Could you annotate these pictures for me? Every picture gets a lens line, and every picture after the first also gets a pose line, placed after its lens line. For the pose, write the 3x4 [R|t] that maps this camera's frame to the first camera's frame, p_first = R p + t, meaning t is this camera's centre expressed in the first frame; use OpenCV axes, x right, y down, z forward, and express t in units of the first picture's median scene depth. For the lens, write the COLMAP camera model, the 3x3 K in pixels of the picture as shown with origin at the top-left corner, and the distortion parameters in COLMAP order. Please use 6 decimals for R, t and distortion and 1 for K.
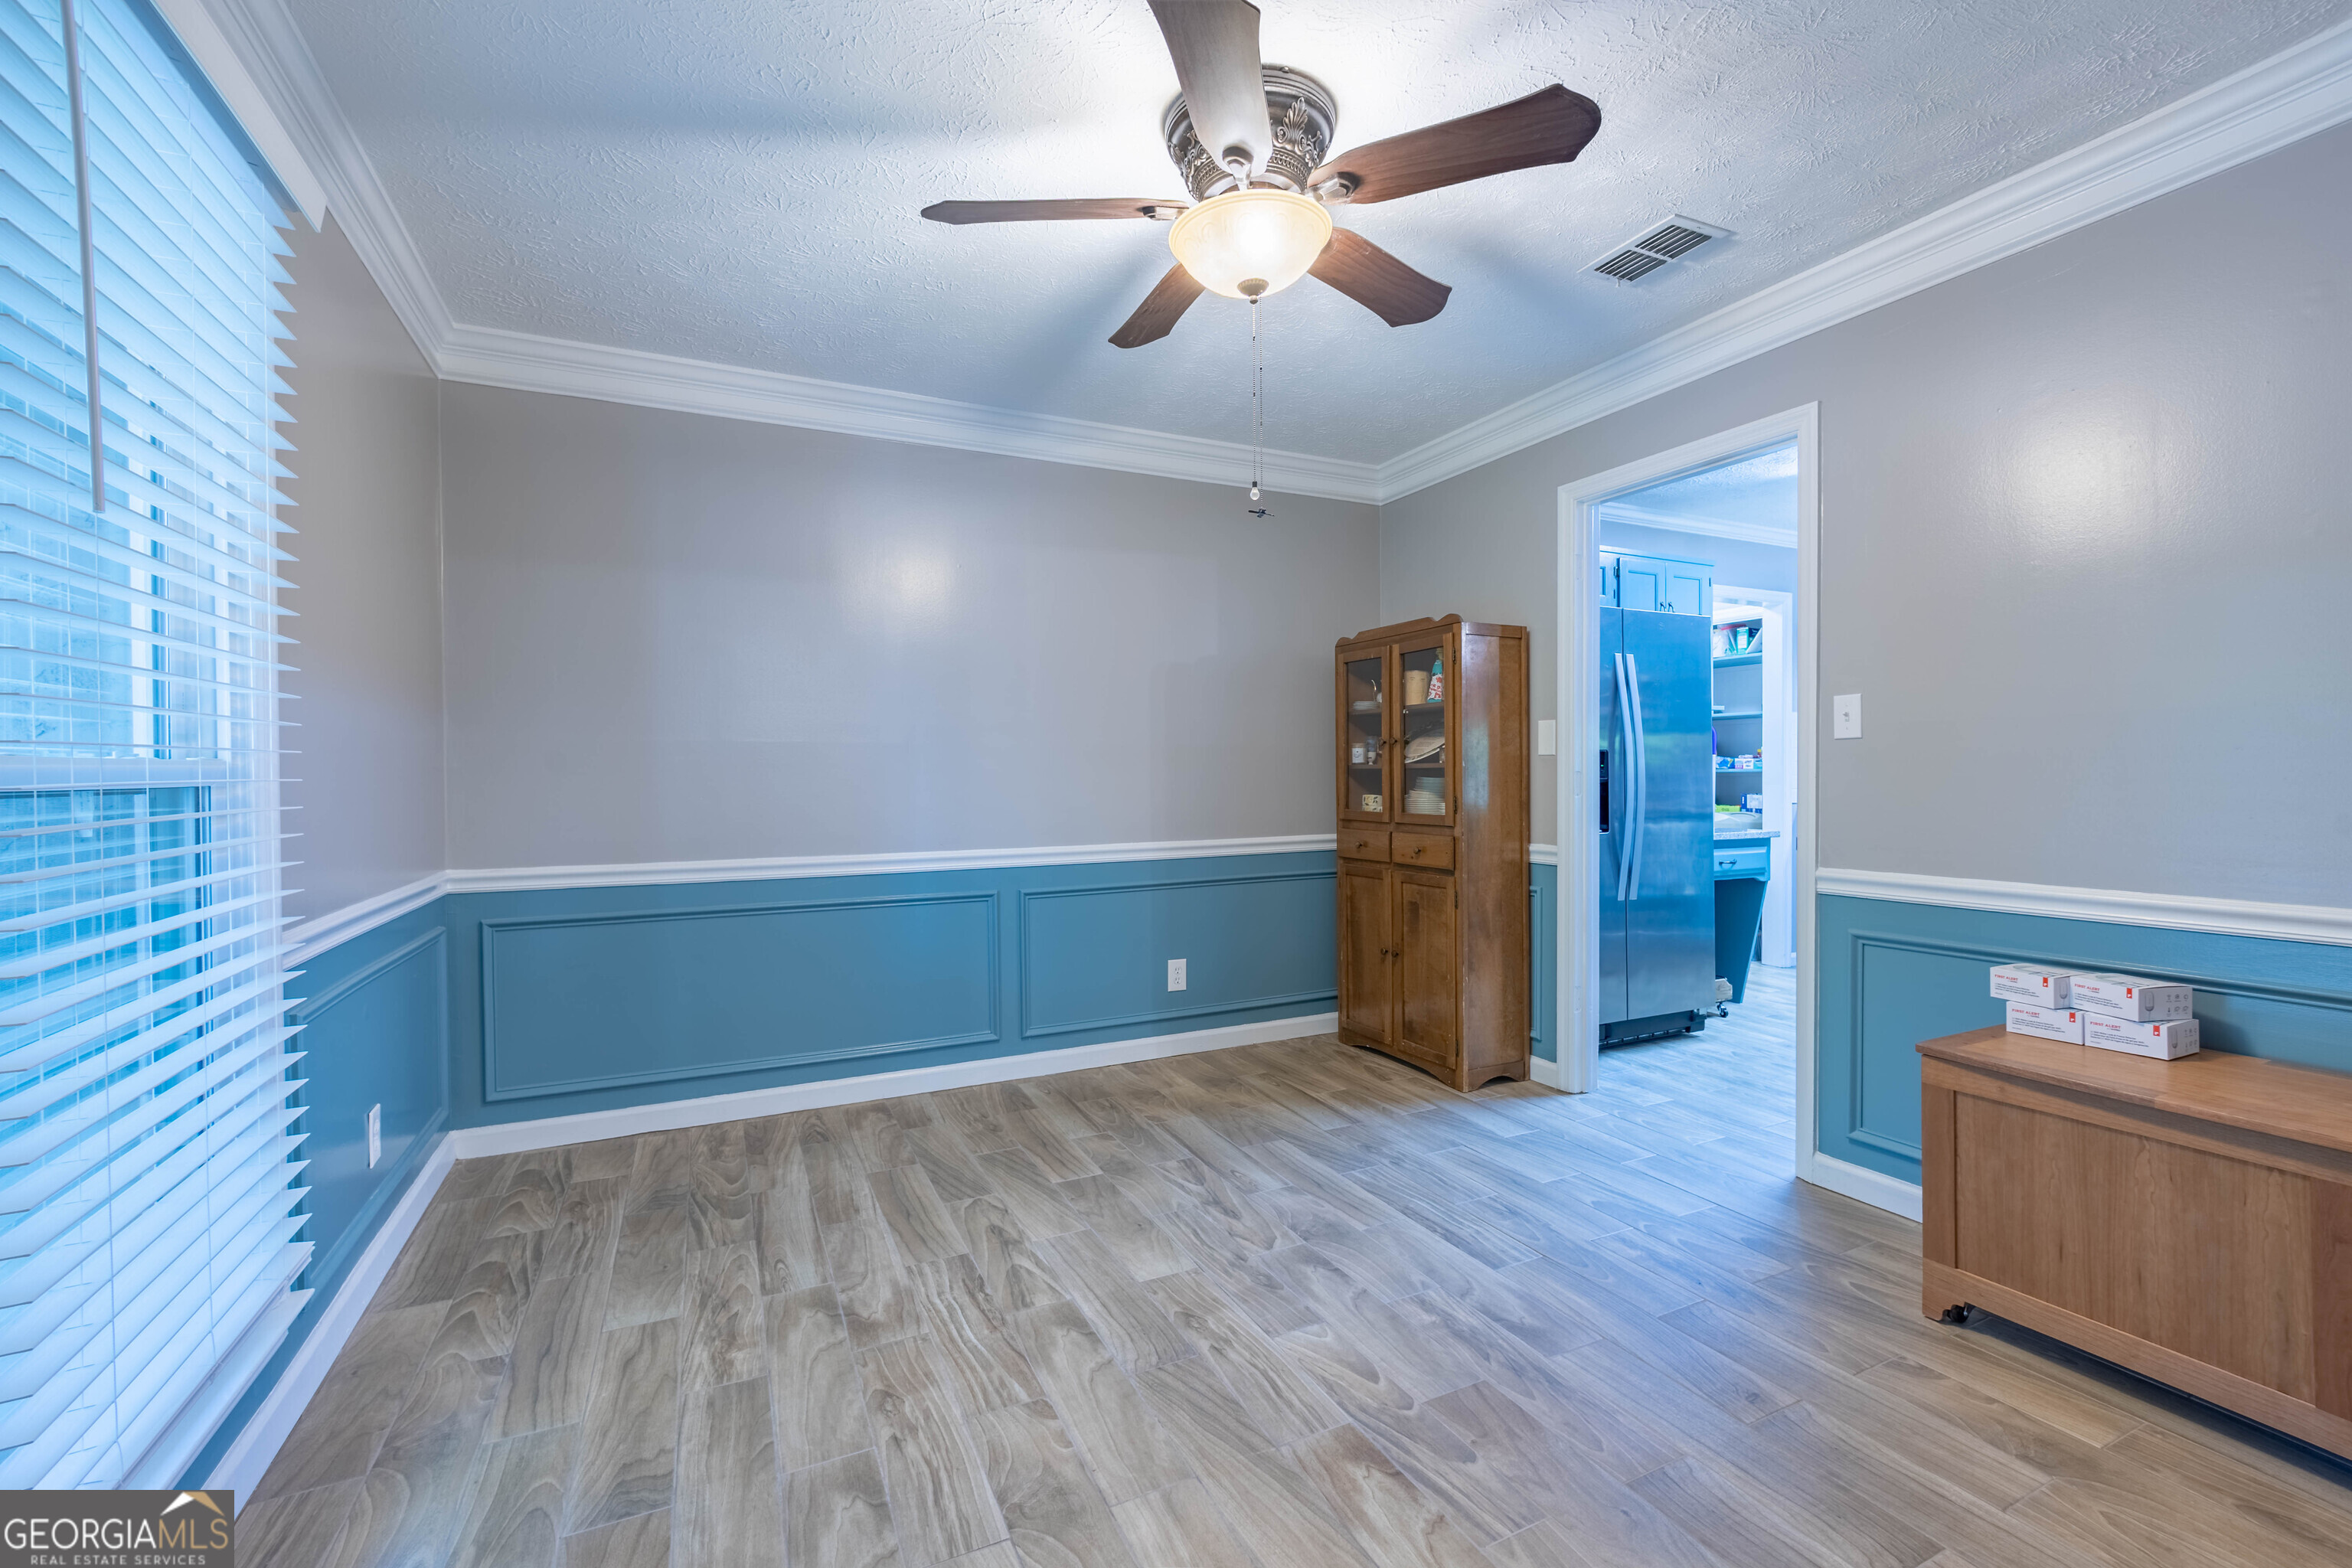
lens RADIAL K [[990.3, 0, 1178.1], [0, 990.3, 776.0], [0, 0, 1]] dist [-0.001213, -0.000213]
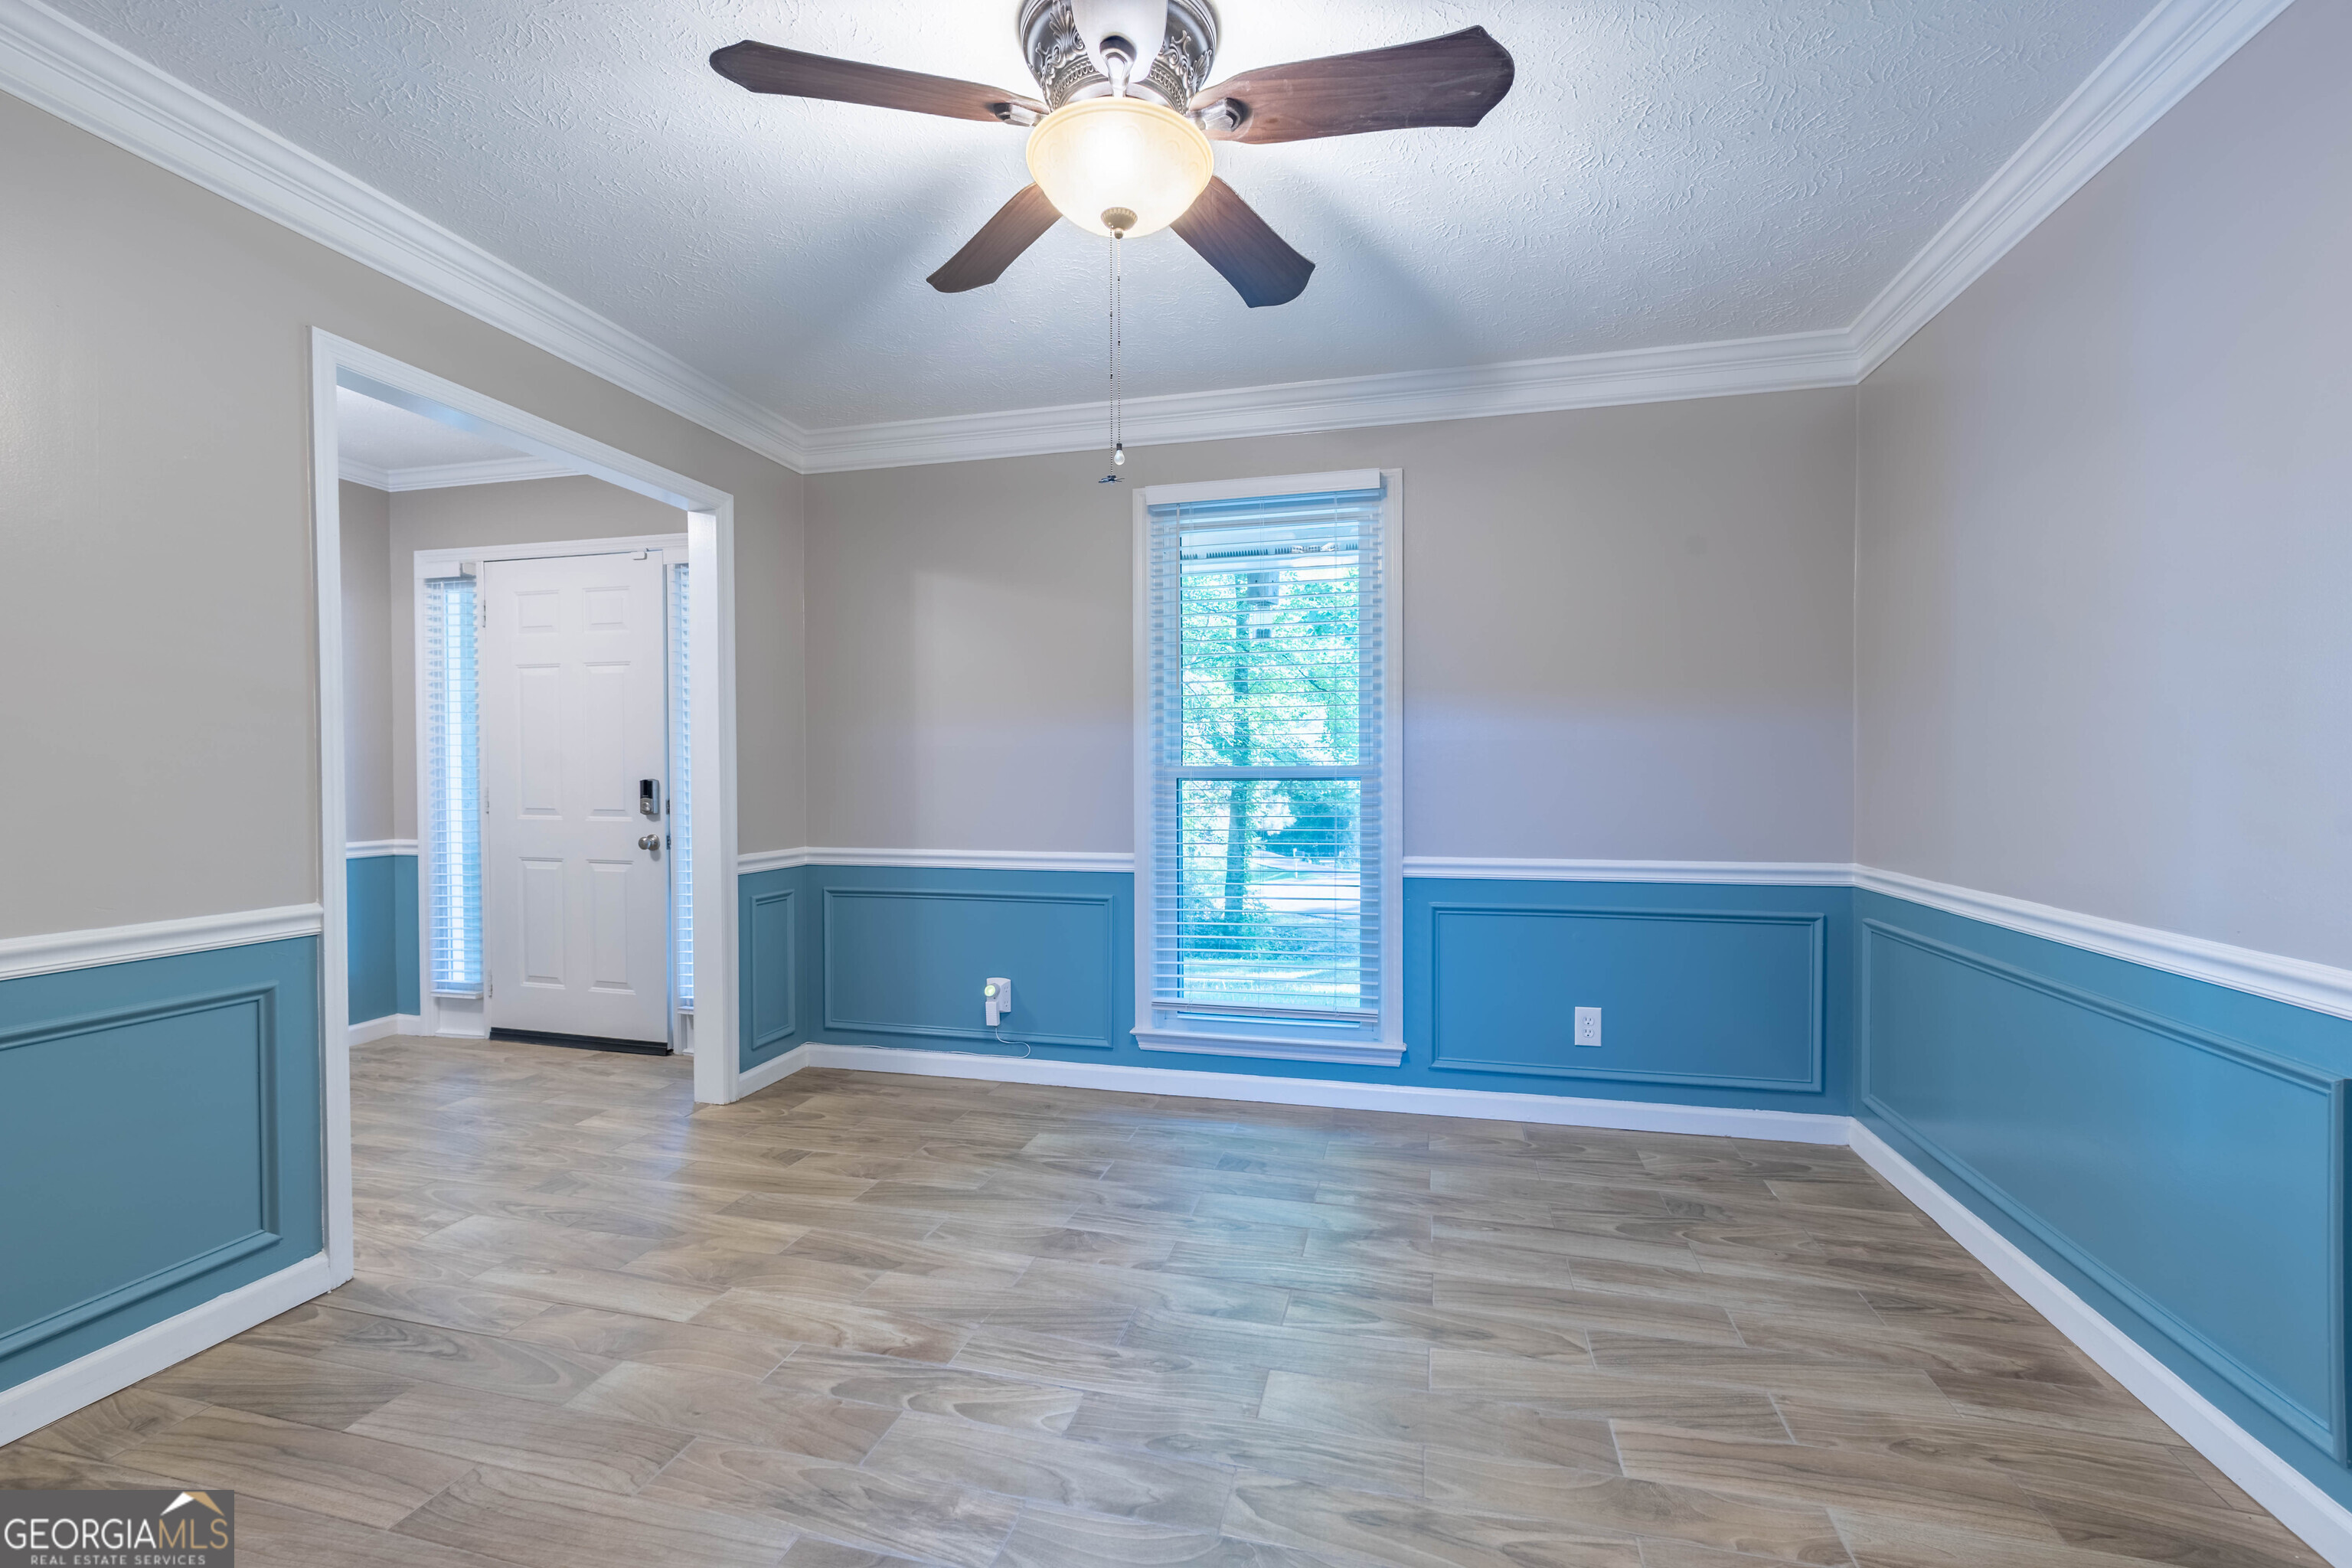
lens RADIAL K [[990.3, 0, 1187.0], [0, 990.3, 786.8], [0, 0, 1]] dist [-0.001213, -0.000213]
pose [[-0.628209, 0.021168, -0.777756, 0.686852], [0.005991, 0.999732, 0.022371, -0.018842], [0.778021, 0.009394, -0.628168, 1.522938]]
